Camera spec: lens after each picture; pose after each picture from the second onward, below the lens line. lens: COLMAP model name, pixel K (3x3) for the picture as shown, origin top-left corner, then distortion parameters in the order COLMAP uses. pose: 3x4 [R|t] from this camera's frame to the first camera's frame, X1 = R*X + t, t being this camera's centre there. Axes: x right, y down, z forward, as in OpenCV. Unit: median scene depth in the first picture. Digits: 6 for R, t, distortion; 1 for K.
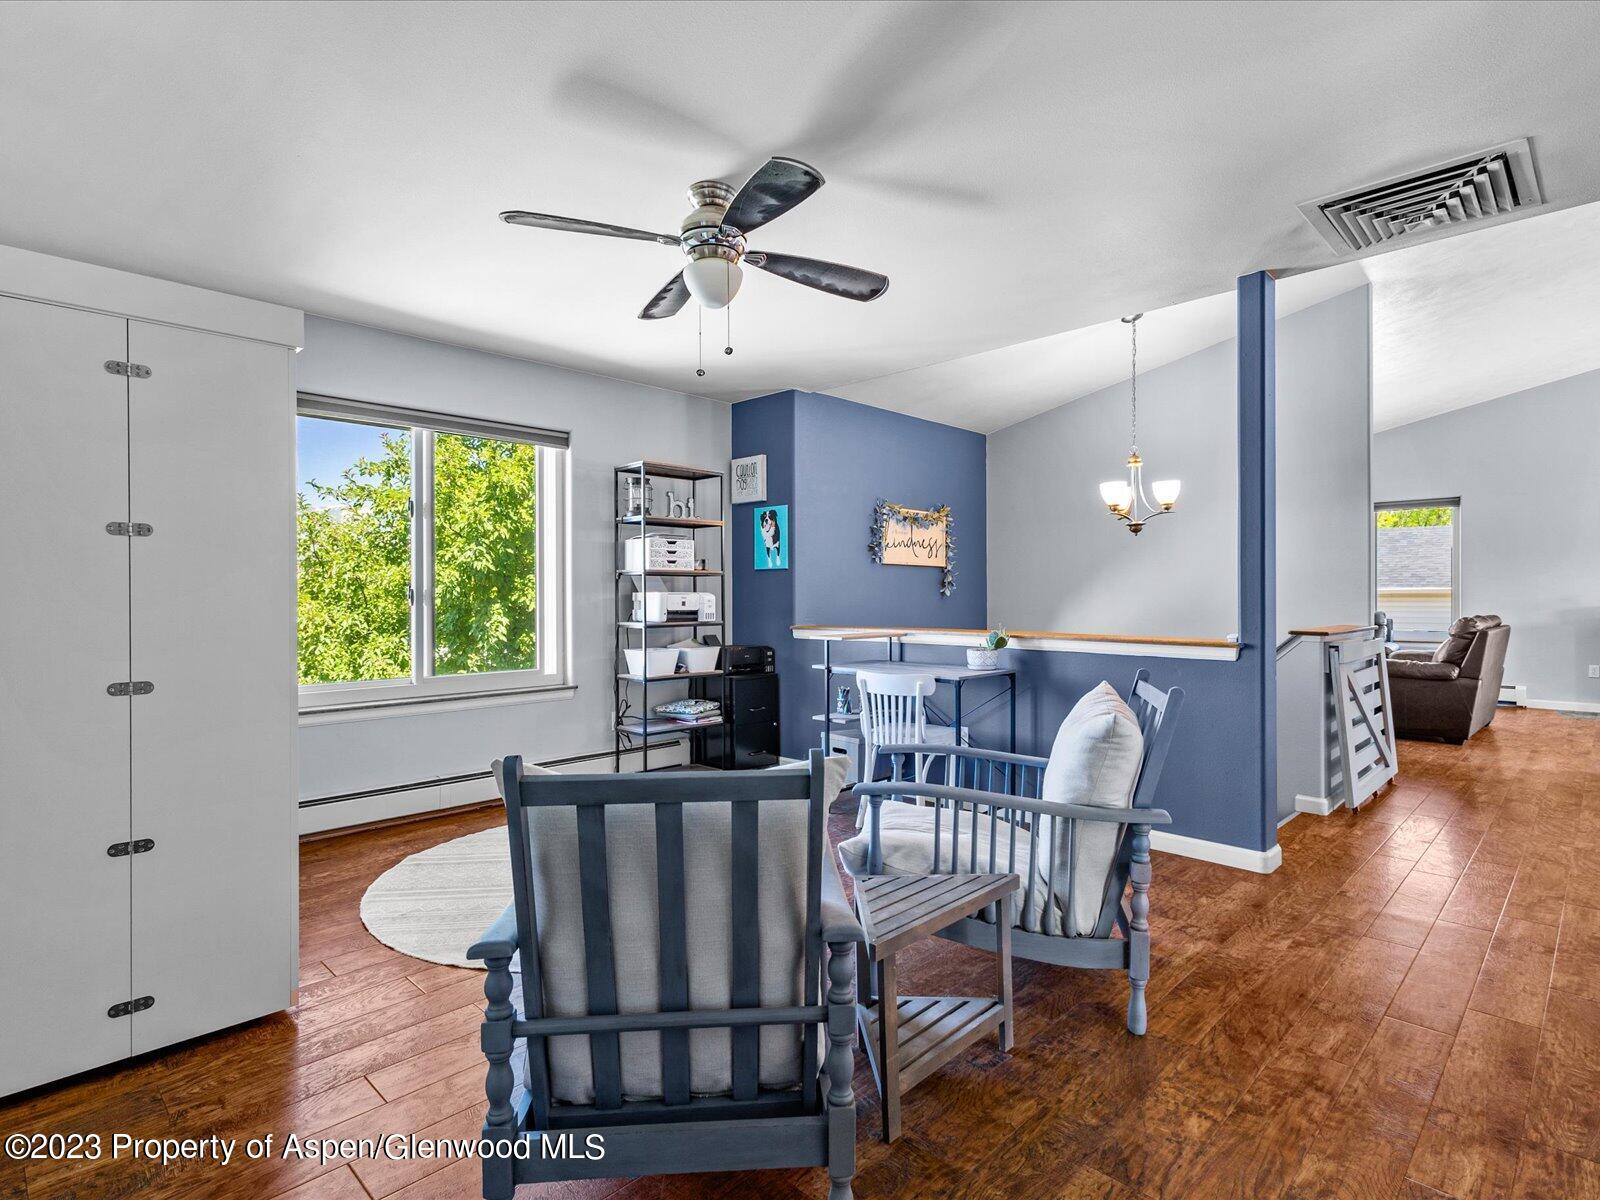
lens RADIAL K [[830.3, 0, 789.2], [0, 830.3, 599.6], [0, 0, 1]] dist [0.012070, -0.004012]
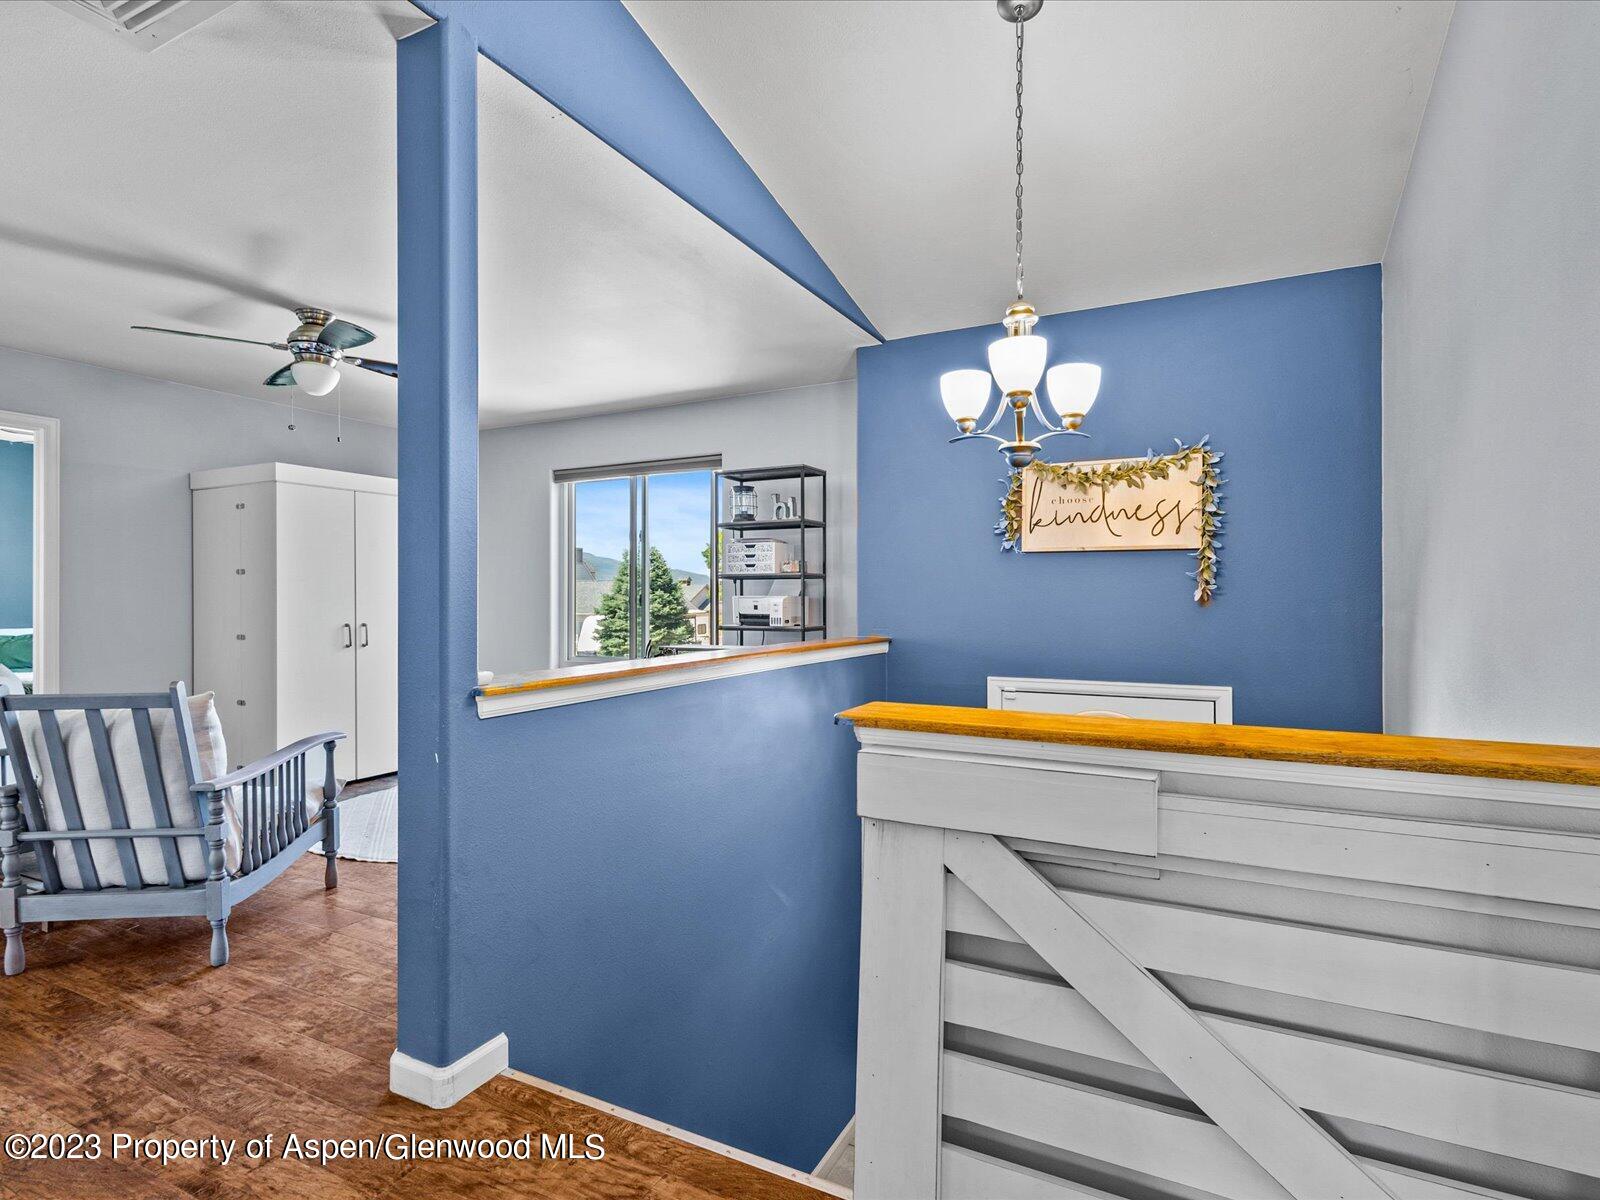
lens RADIAL K [[830.3, 0, 794.3], [0, 830.3, 597.0], [0, 0, 1]] dist [0.012070, -0.004012]
pose [[0.299239, 0.001758, -0.954177, 0.836909], [-0.004830, 0.999988, 0.000328, -0.008145], [0.954166, 0.004510, 0.299244, 0.757419]]
